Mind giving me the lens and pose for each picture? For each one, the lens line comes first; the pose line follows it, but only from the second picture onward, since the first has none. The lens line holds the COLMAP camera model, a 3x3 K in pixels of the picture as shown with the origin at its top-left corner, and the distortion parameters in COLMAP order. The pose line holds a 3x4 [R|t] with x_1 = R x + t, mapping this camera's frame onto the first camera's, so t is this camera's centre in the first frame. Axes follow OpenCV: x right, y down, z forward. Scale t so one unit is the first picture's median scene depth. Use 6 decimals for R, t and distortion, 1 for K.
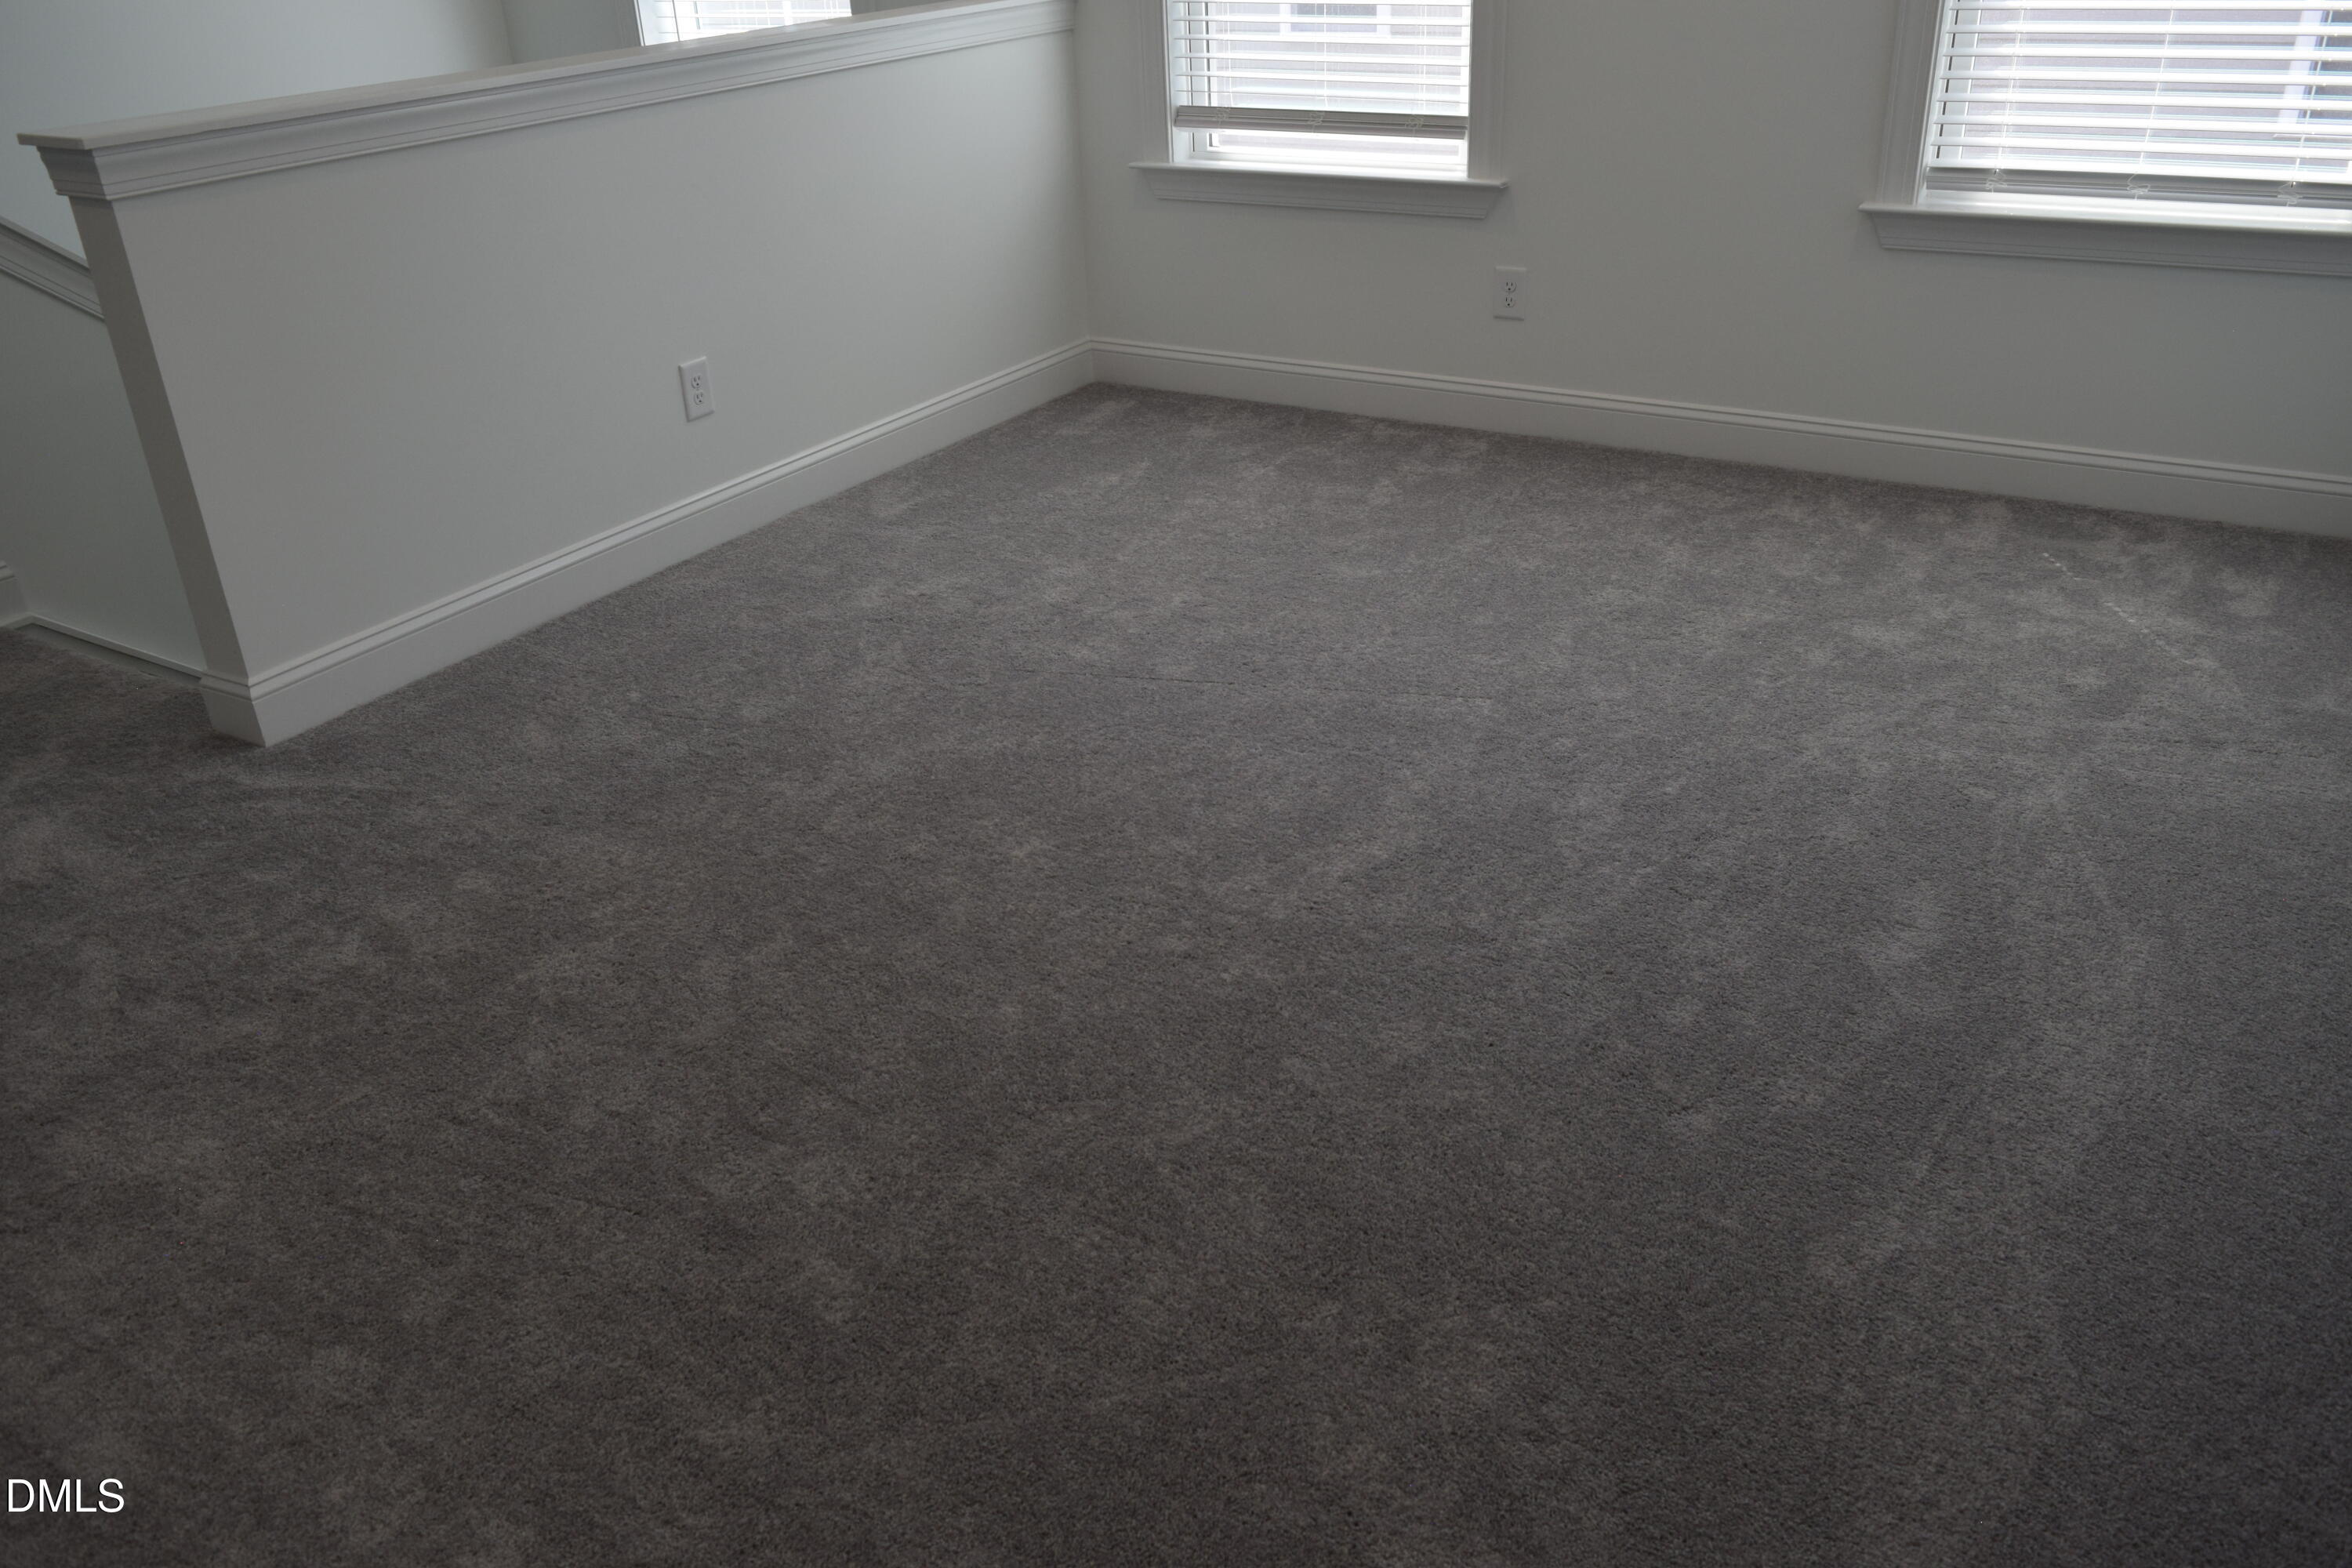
lens RADIAL K [[1856.8, 0, 1199.7], [0, 1856.8, 797.4], [0, 0, 1]] dist [-0.004810, 0.008799]
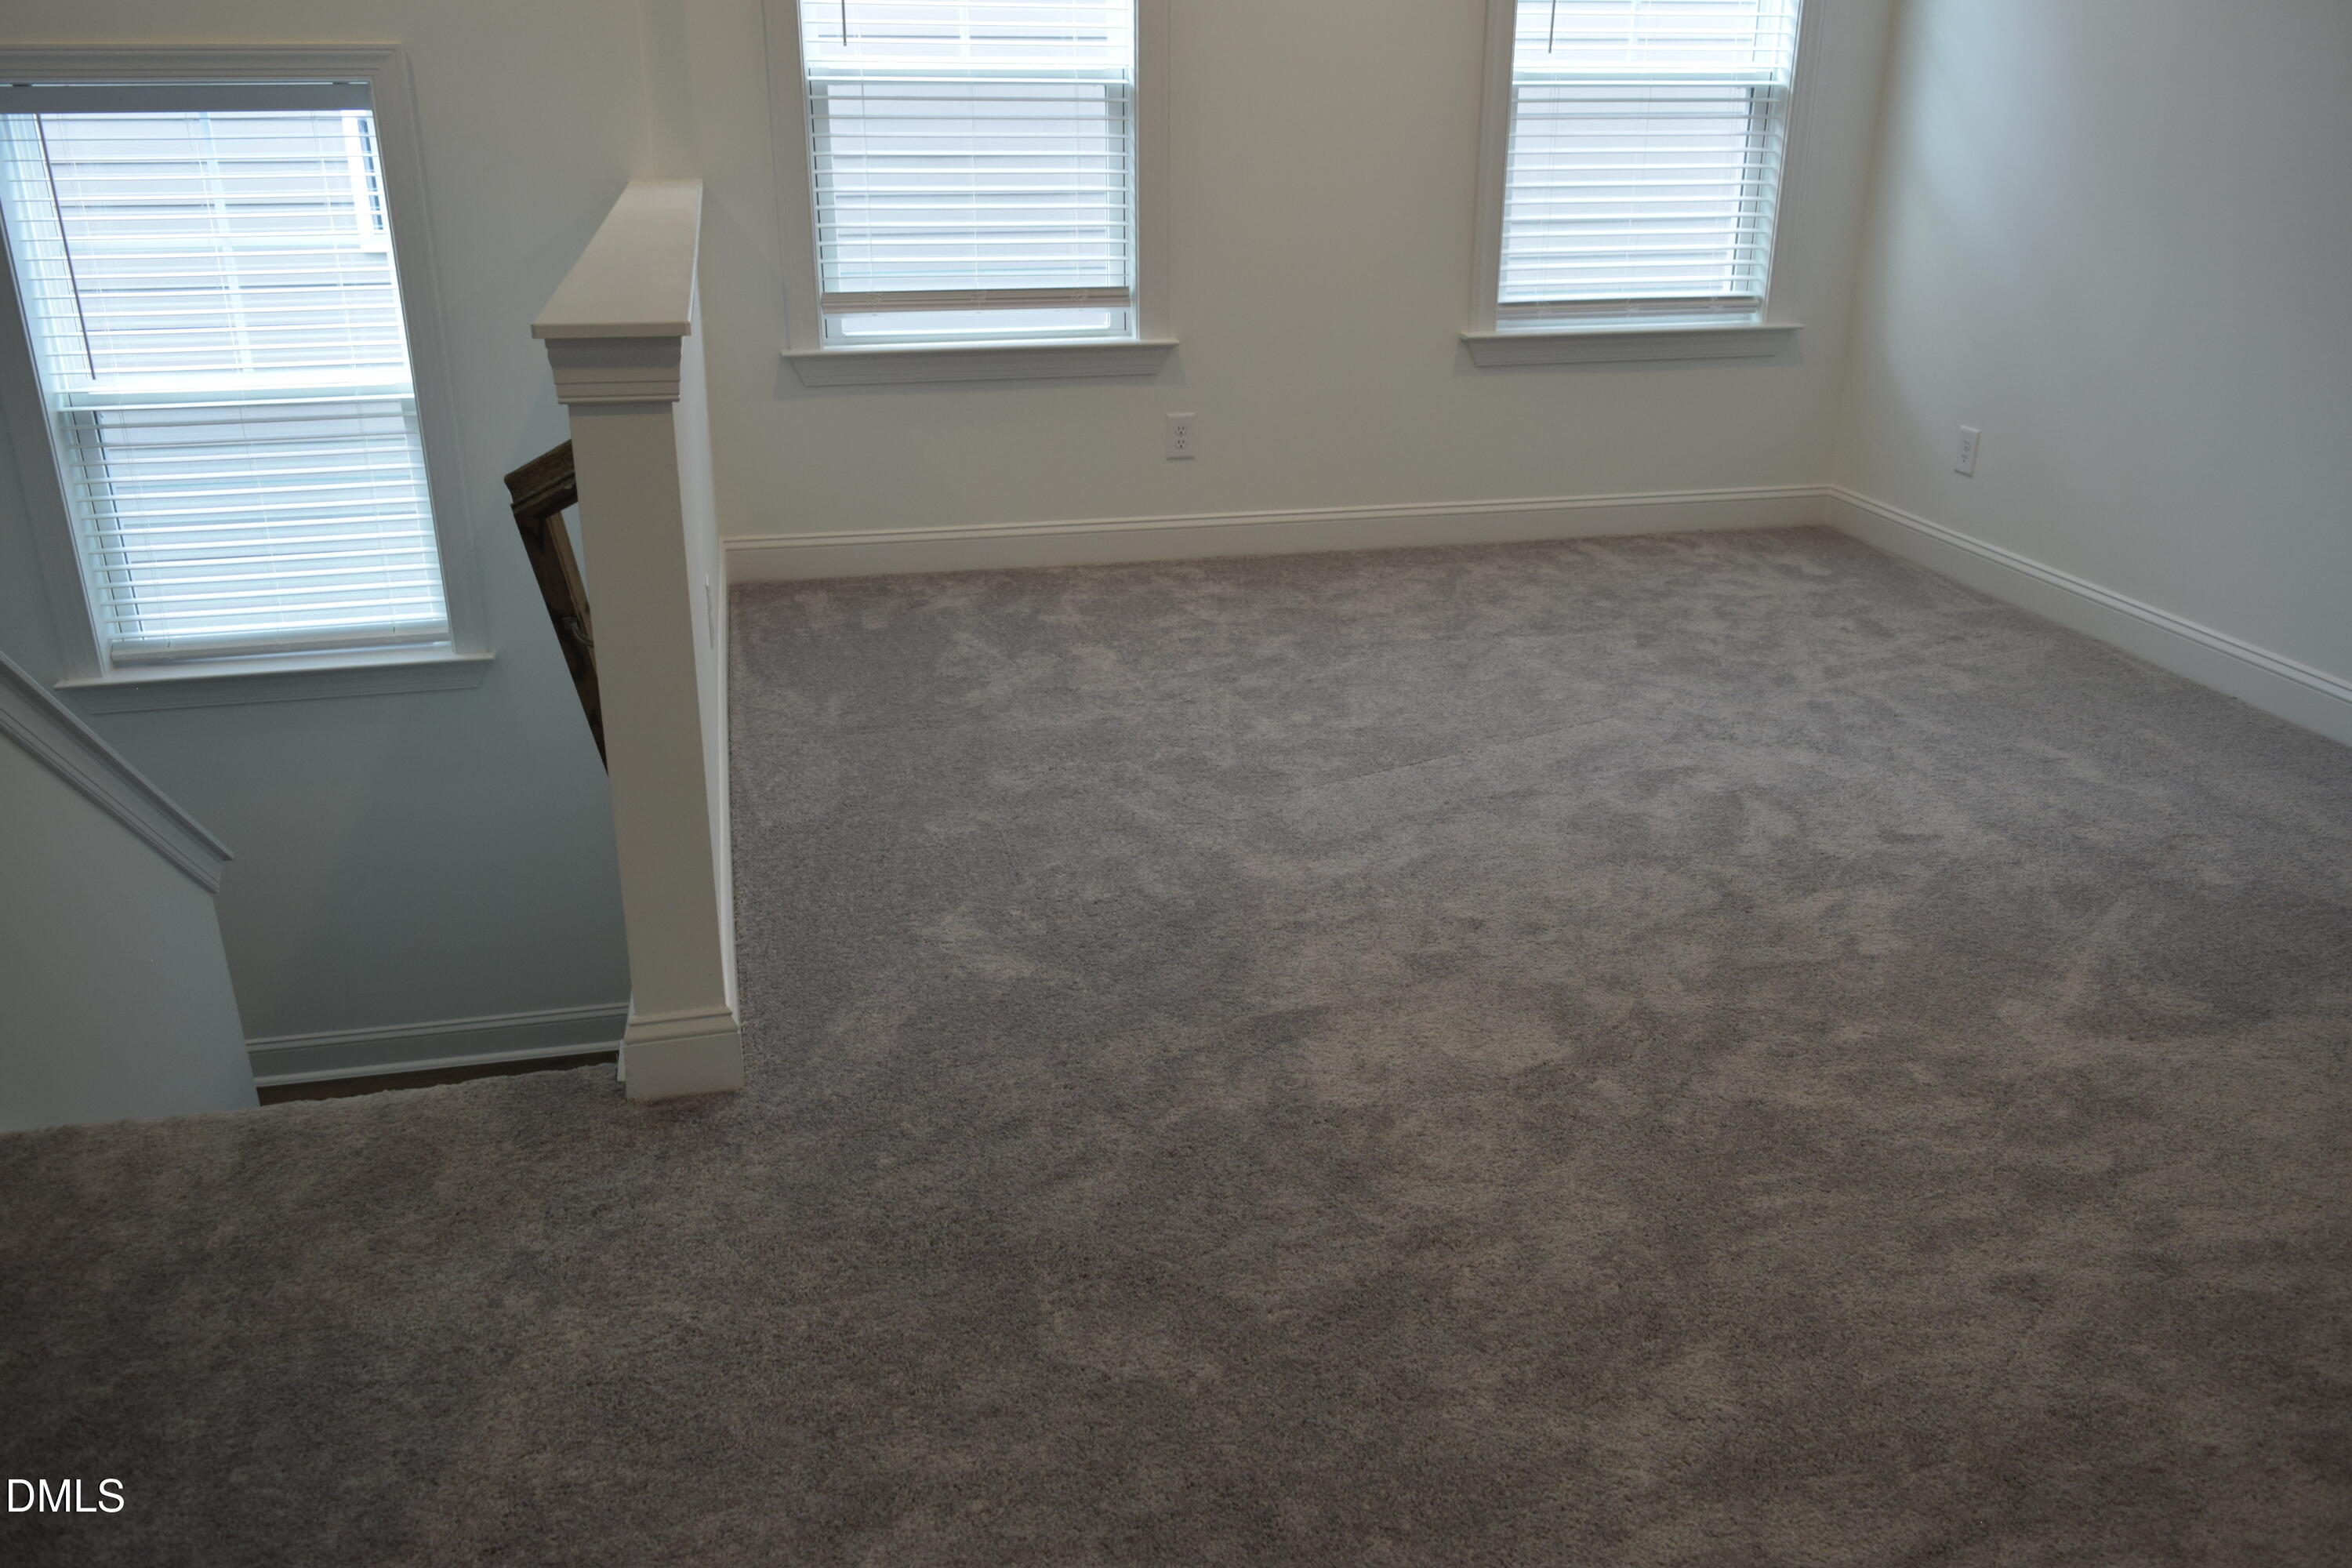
lens RADIAL K [[1856.8, 0, 1179.4], [0, 1856.8, 791.8], [0, 0, 1]] dist [-0.004810, 0.008799]
pose [[0.699801, -0.219192, 0.679878, -0.663635], [0.295388, 0.955369, 0.003966, -0.070955], [-0.650404, 0.198052, 0.733315, 0.218461]]
